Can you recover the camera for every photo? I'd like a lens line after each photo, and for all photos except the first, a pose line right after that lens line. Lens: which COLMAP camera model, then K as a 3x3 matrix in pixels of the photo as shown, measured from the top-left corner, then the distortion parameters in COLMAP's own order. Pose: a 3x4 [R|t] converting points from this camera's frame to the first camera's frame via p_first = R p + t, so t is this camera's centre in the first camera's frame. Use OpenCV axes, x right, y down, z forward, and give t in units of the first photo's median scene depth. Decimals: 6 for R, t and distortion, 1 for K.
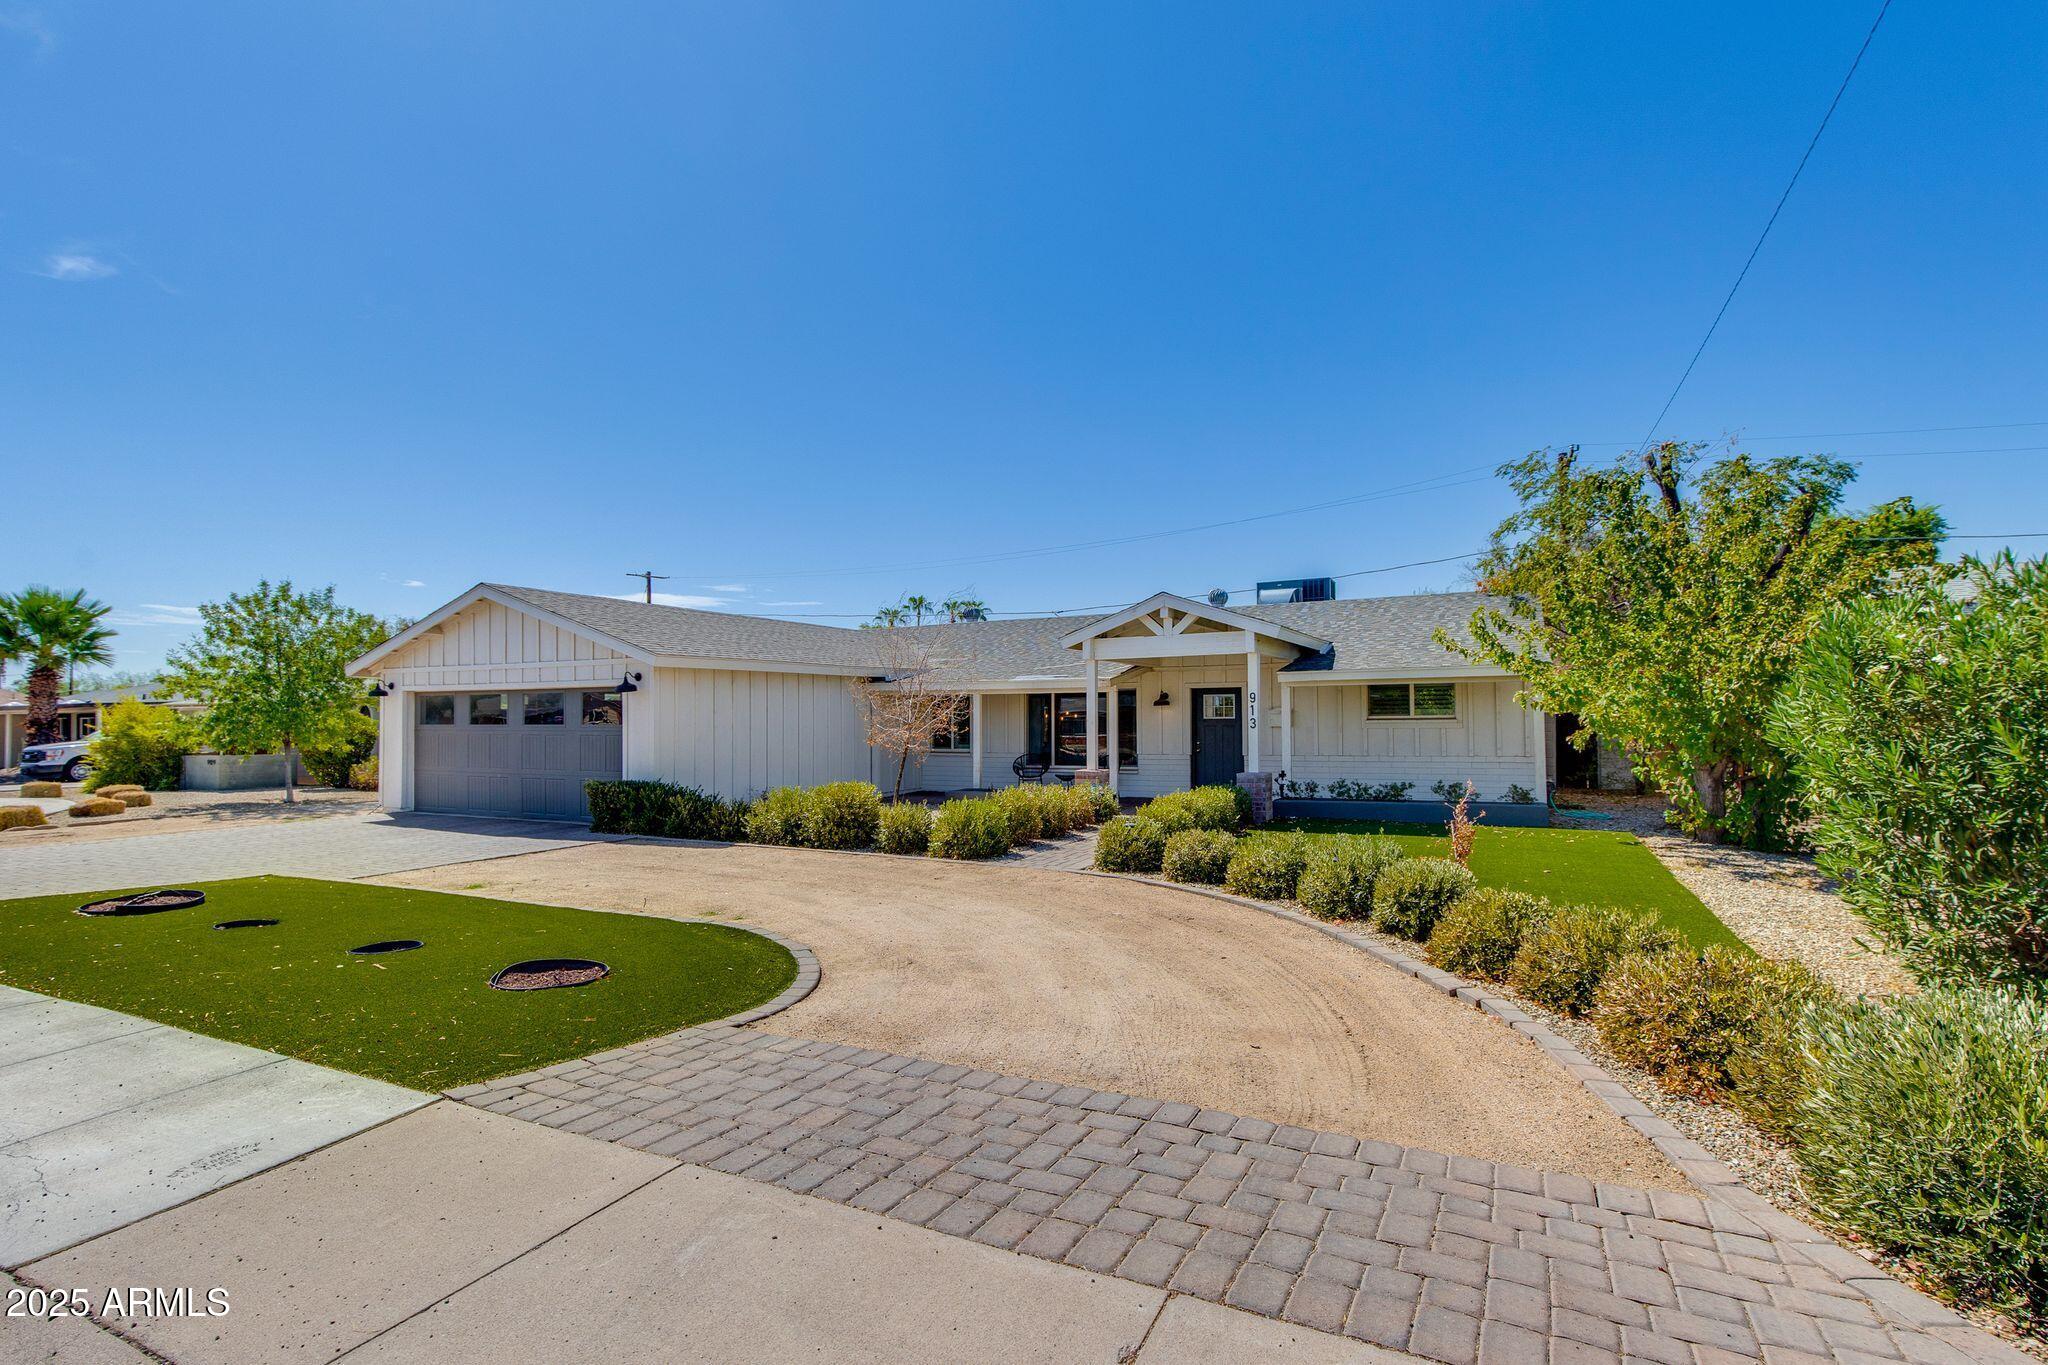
lens RADIAL K [[941.1, 0, 1020.6], [0, 941.1, 689.8], [0, 0, 1]] dist [0.013932, -0.000912]
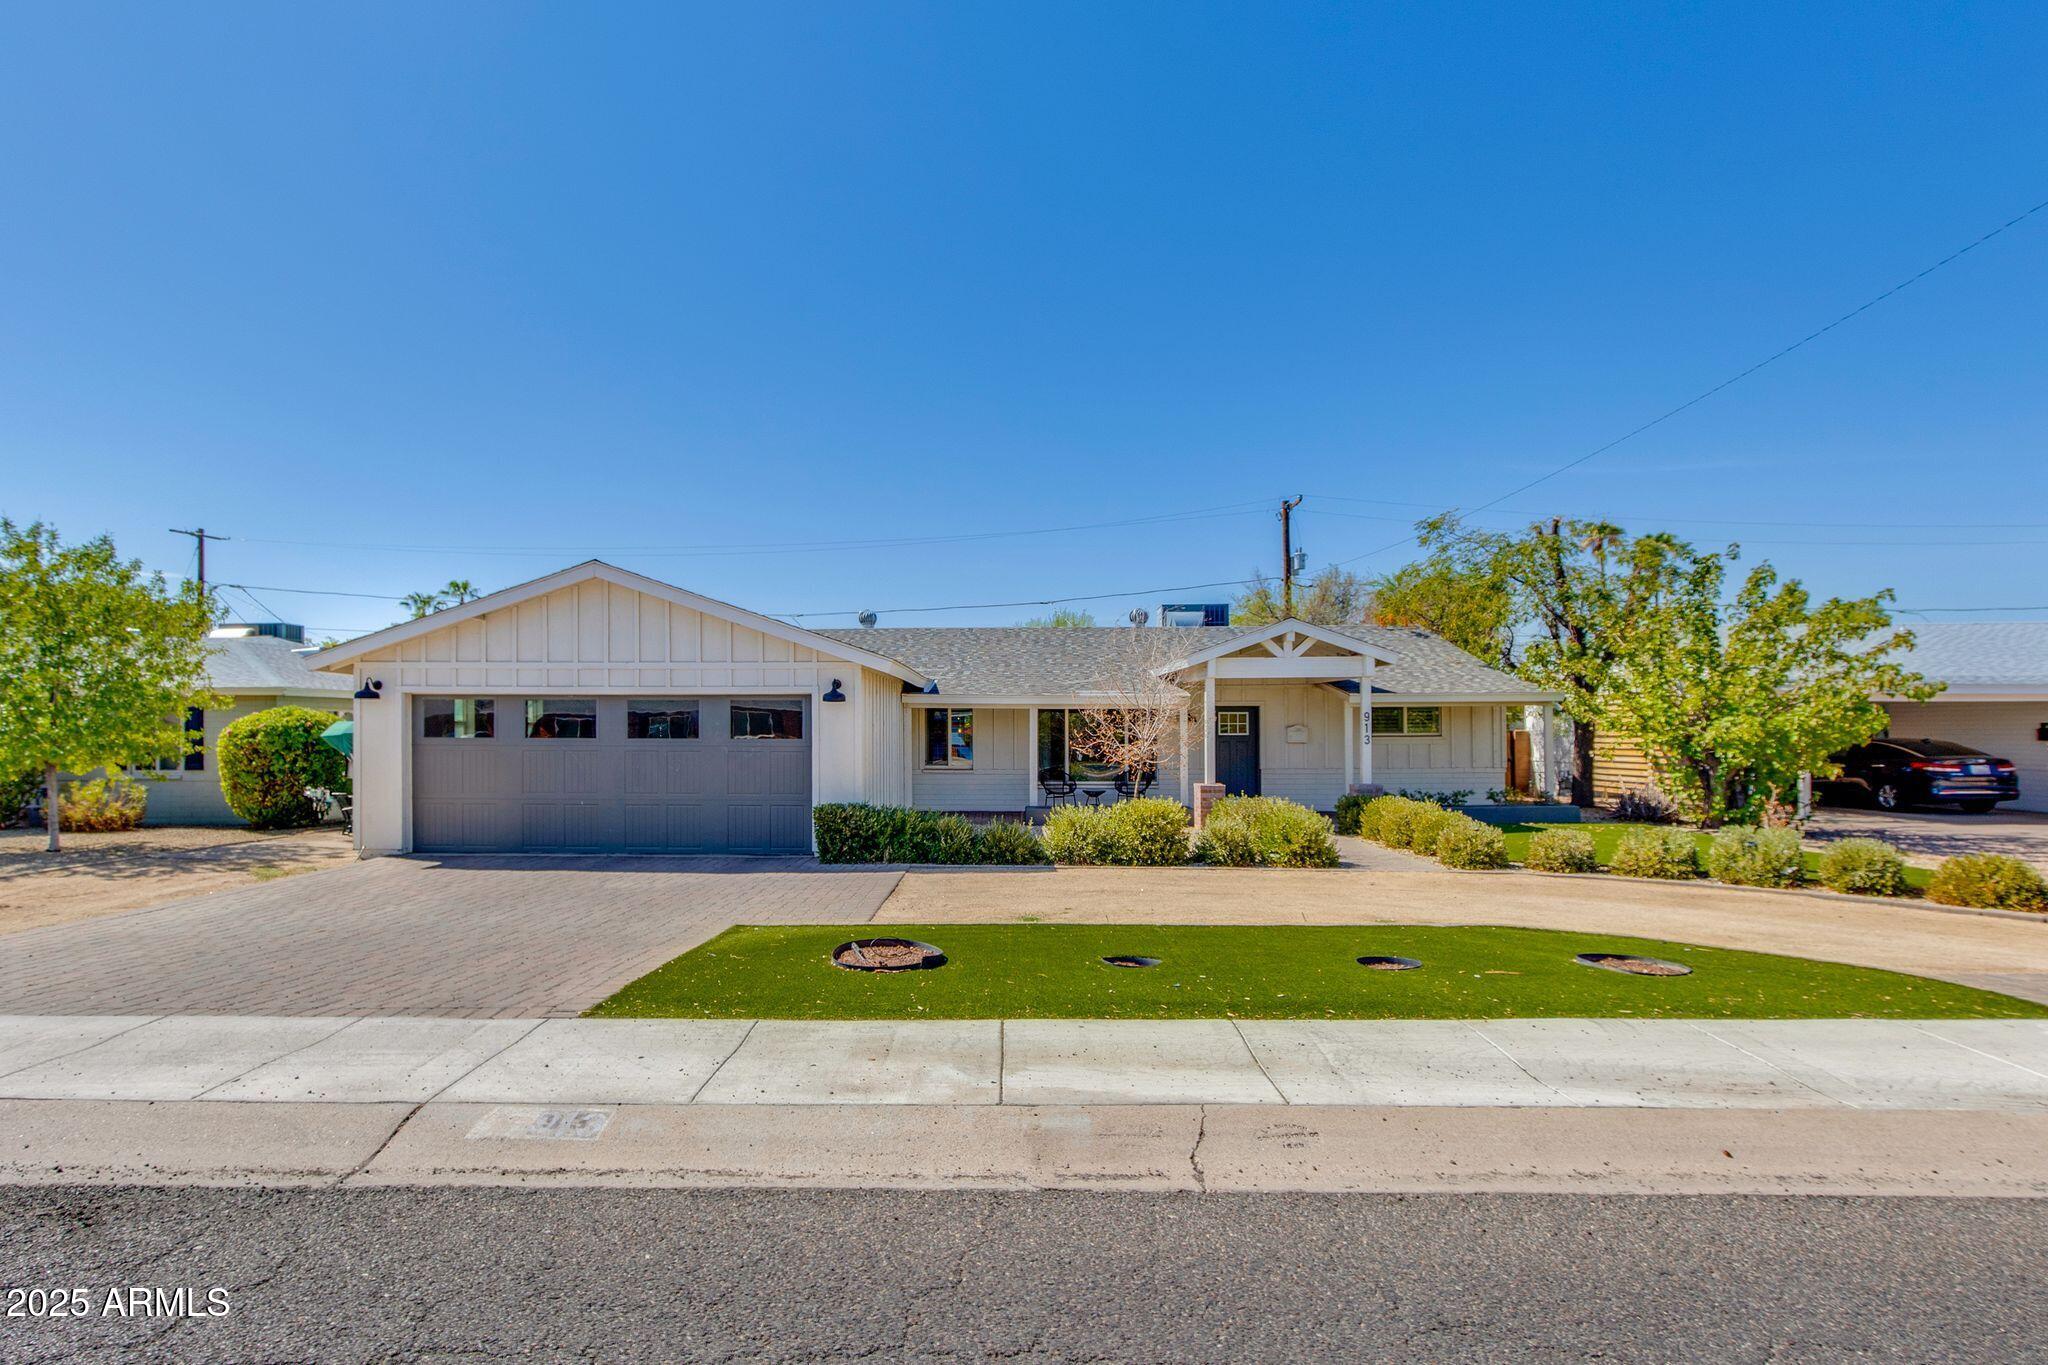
lens RADIAL K [[1049.6, 0, 973.7], [0, 1049.6, 711.6], [0, 0, 1]] dist [-0.001416, -0.000413]
pose [[0.908499, 0.014654, 0.417630, -0.596888], [-0.018047, 0.999828, 0.004178, 0.004198], [-0.417497, -0.011332, 0.908608, 0.057626]]
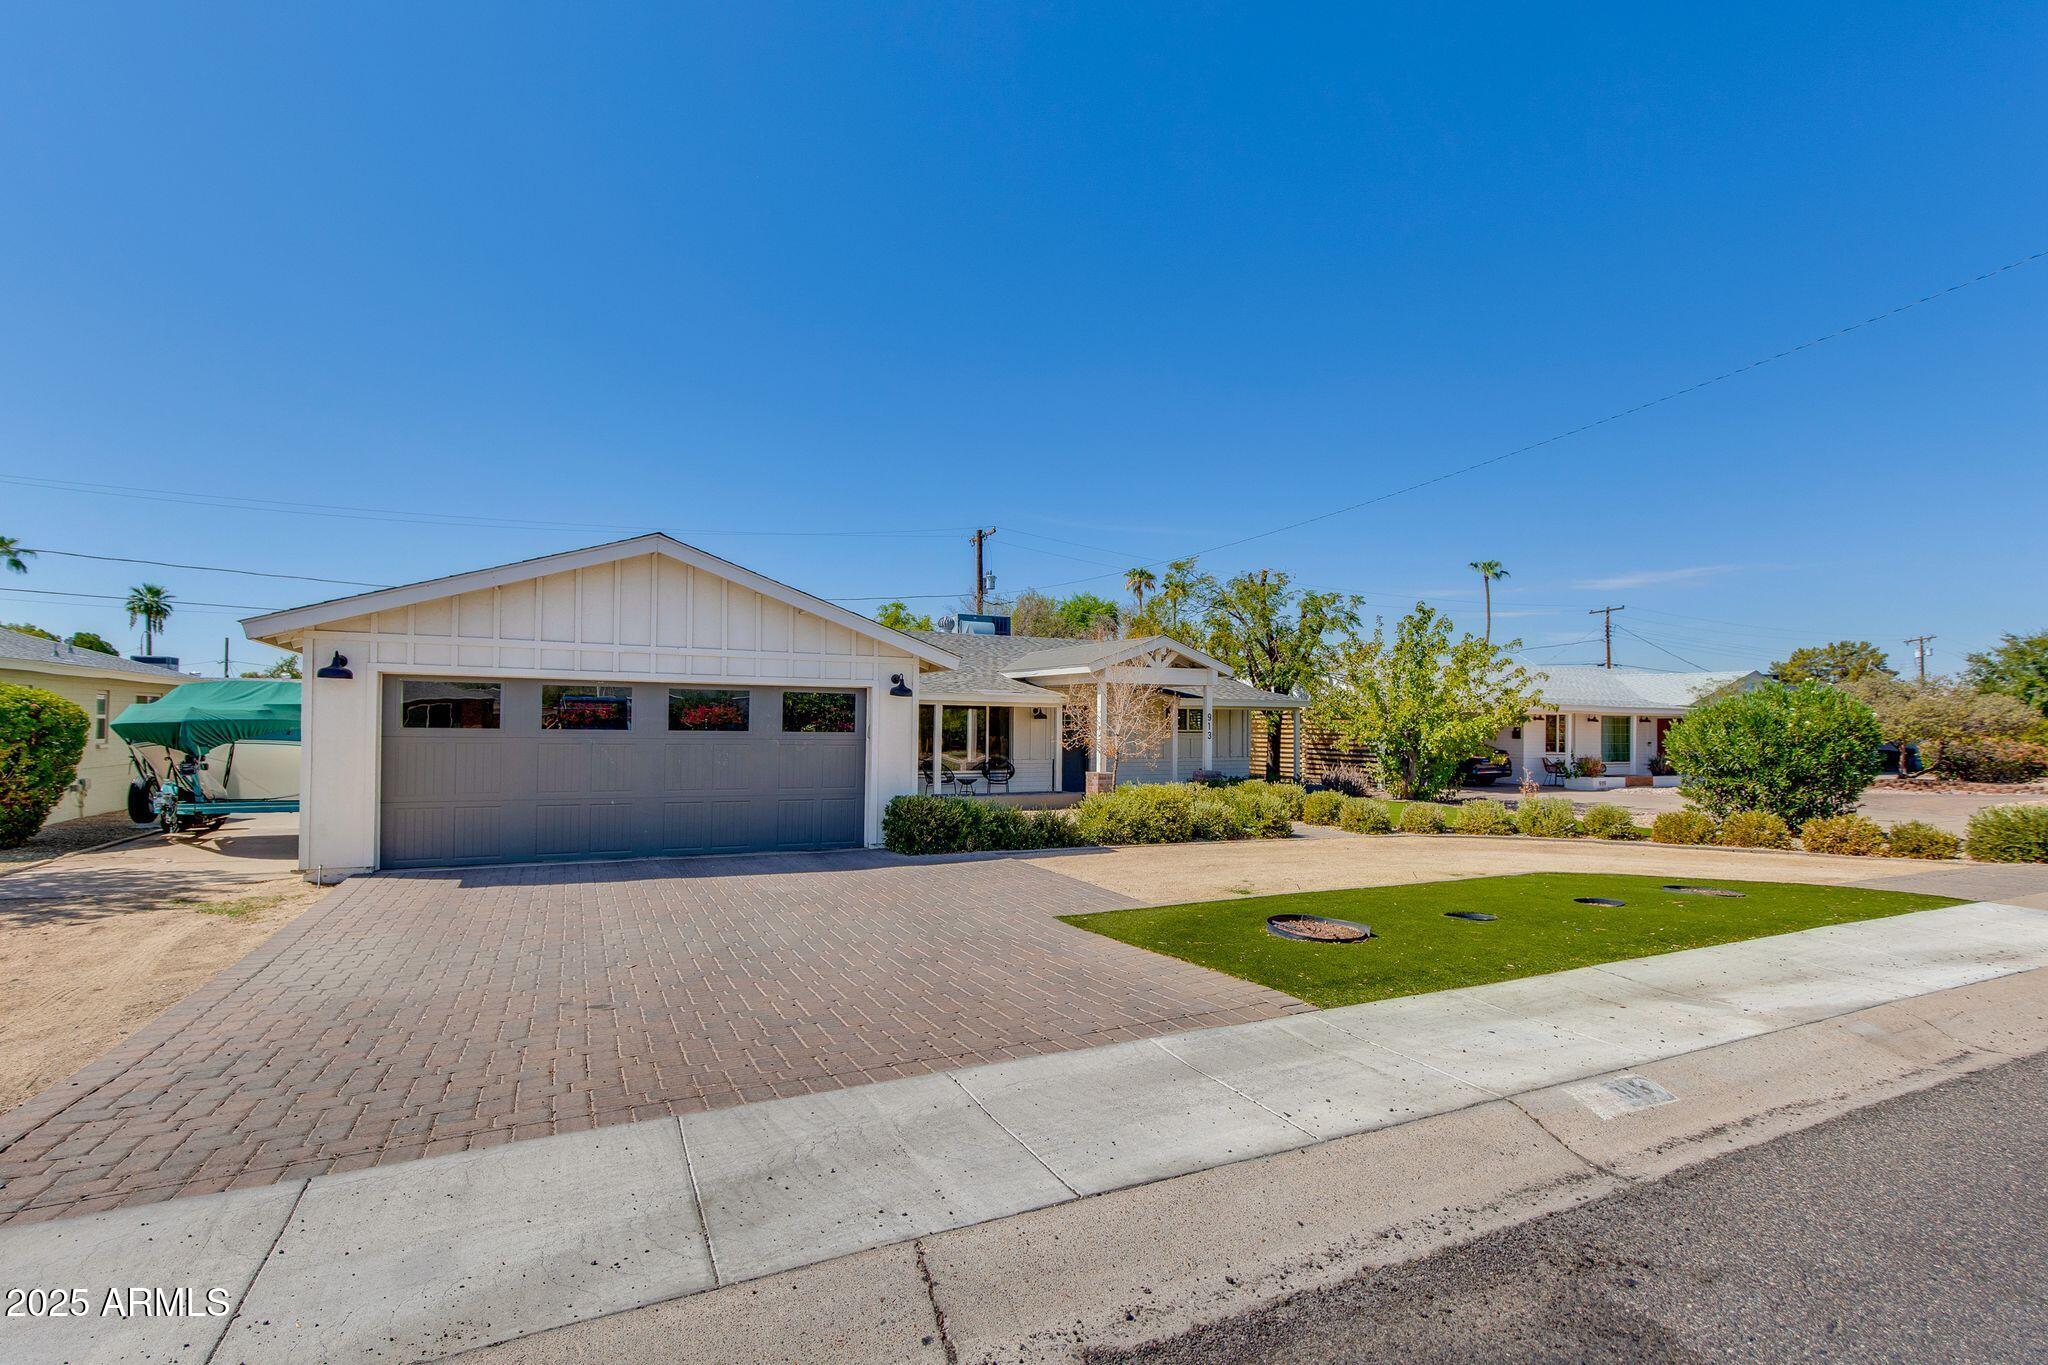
lens RADIAL K [[941.1, 0, 1030.0], [0, 941.1, 682.9], [0, 0, 1]] dist [0.013932, -0.000912]
pose [[0.606107, 0.050659, 0.793768, -0.890210], [-0.038952, 0.998663, -0.033992, 0.012687], [-0.794429, -0.010316, 0.607270, 0.309620]]
